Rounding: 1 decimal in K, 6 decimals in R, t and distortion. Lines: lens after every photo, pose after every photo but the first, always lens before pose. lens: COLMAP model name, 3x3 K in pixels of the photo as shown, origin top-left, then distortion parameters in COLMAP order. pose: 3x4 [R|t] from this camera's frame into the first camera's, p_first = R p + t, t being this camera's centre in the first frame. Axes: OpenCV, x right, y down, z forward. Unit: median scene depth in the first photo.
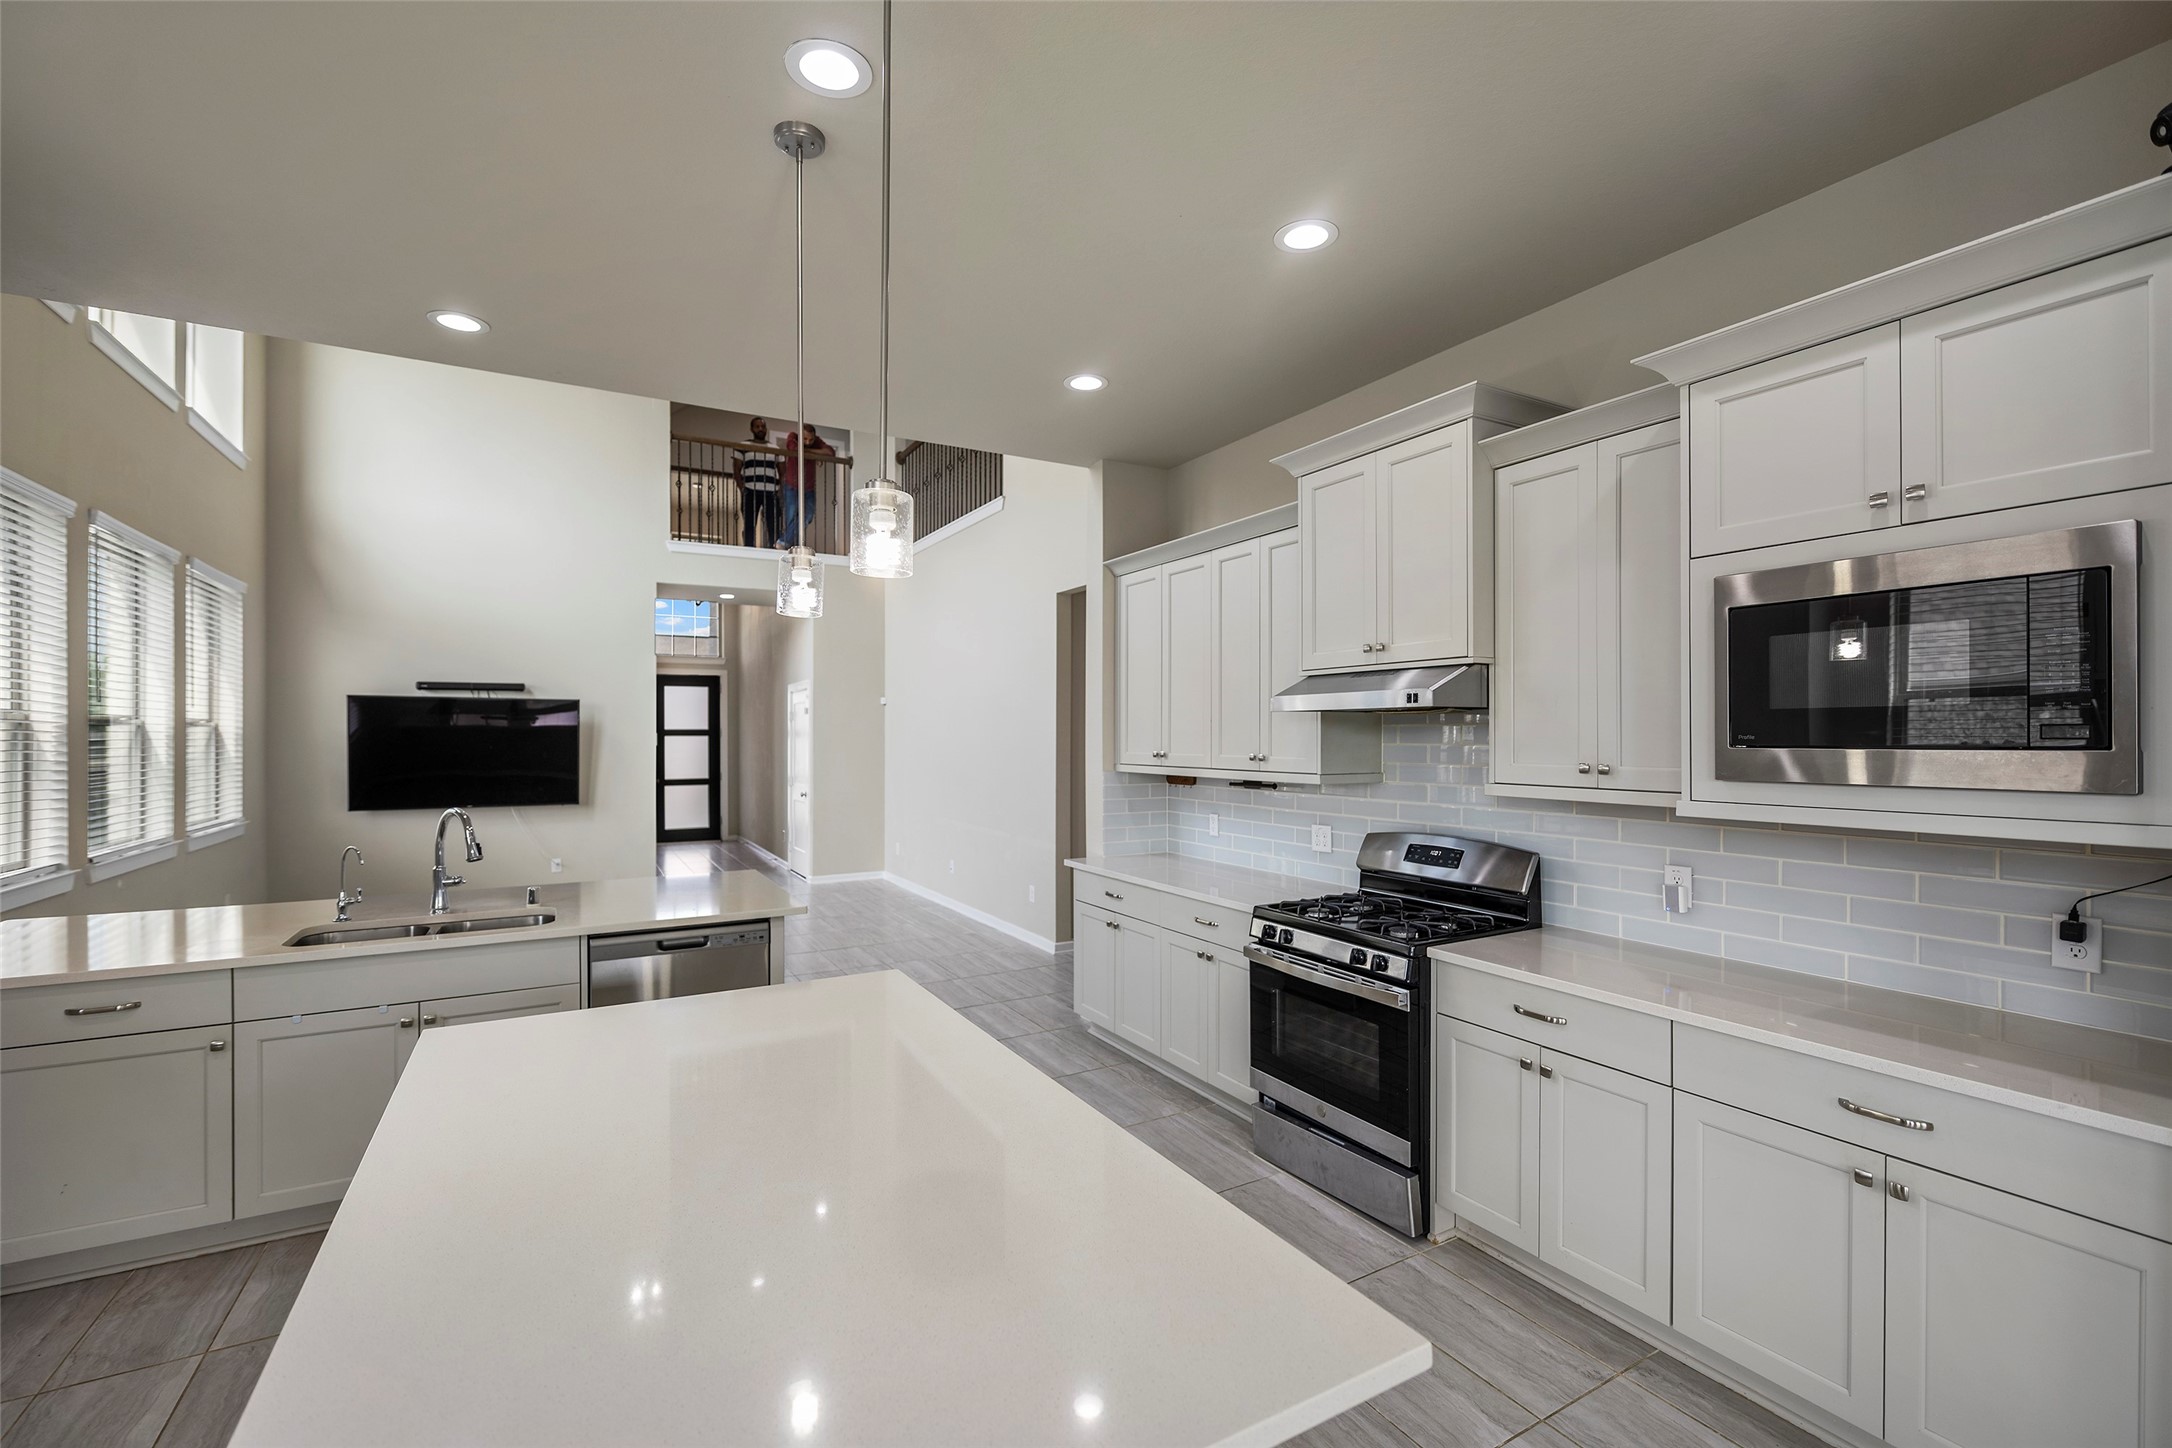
lens RADIAL K [[932.5, 0, 1086.4], [0, 932.5, 733.9], [0, 0, 1]] dist [-0.000359, -0.000038]
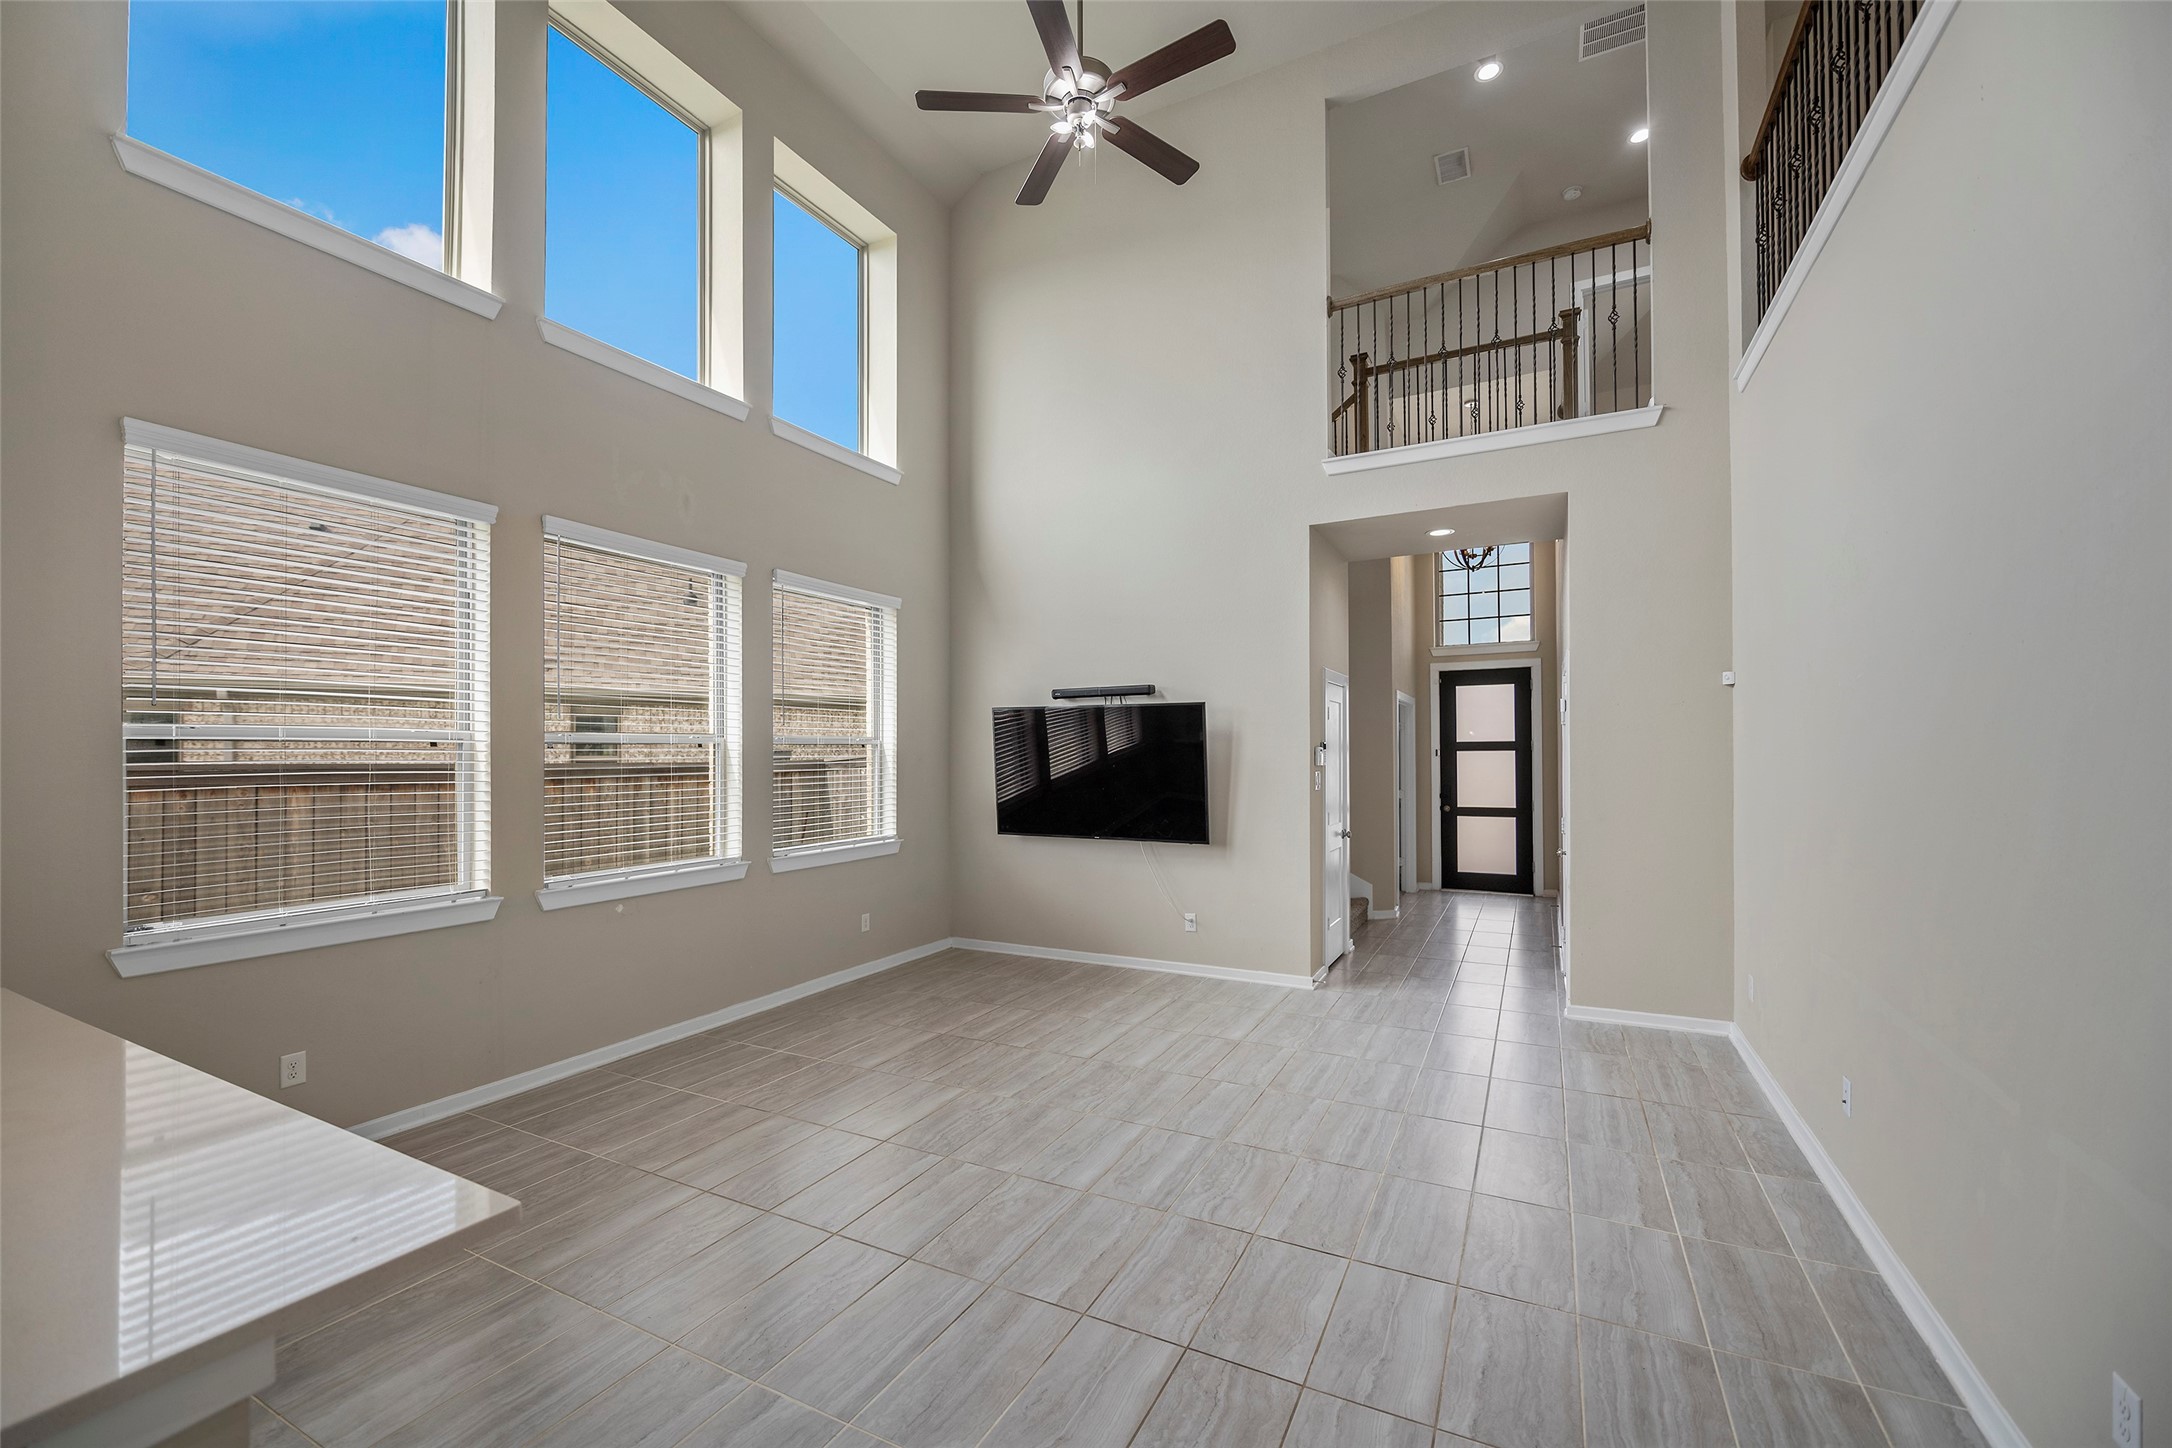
lens RADIAL K [[869.7, 0, 1083.6], [0, 869.7, 741.0], [0, 0, 1]] dist [-0.004324, -0.000077]
pose [[0.535916, -0.017551, -0.844089, -0.014168], [0.008989, 0.999846, -0.015083, 0.003799], [0.844223, 0.000496, 0.535992, 0.538761]]
